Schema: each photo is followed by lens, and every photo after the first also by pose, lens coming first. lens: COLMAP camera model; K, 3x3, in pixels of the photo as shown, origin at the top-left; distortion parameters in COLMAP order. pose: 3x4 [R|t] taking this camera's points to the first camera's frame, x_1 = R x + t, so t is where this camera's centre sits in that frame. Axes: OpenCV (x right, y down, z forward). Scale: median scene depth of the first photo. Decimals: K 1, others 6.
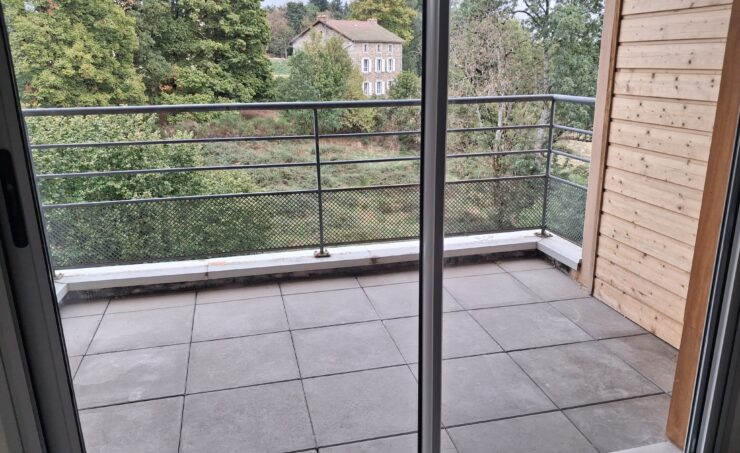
lens RADIAL K [[557.5, 0, 370.0], [0, 557.5, 226.5], [0, 0, 1]] dist [0.007836, -0.003245]
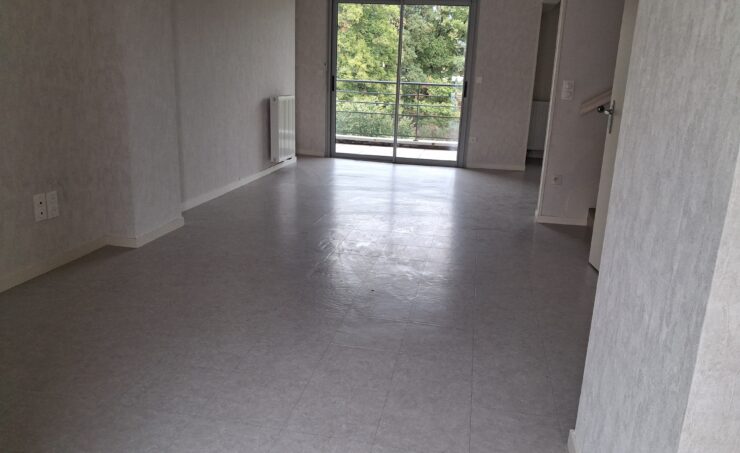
lens RADIAL K [[557.5, 0, 370.0], [0, 557.5, 226.5], [0, 0, 1]] dist [0.007836, -0.003245]
pose [[0.902194, 0.161813, -0.399829, 0.059453], [-0.172464, 0.984970, 0.009468, 0.032582], [0.395352, 0.060414, 0.916541, -0.106978]]
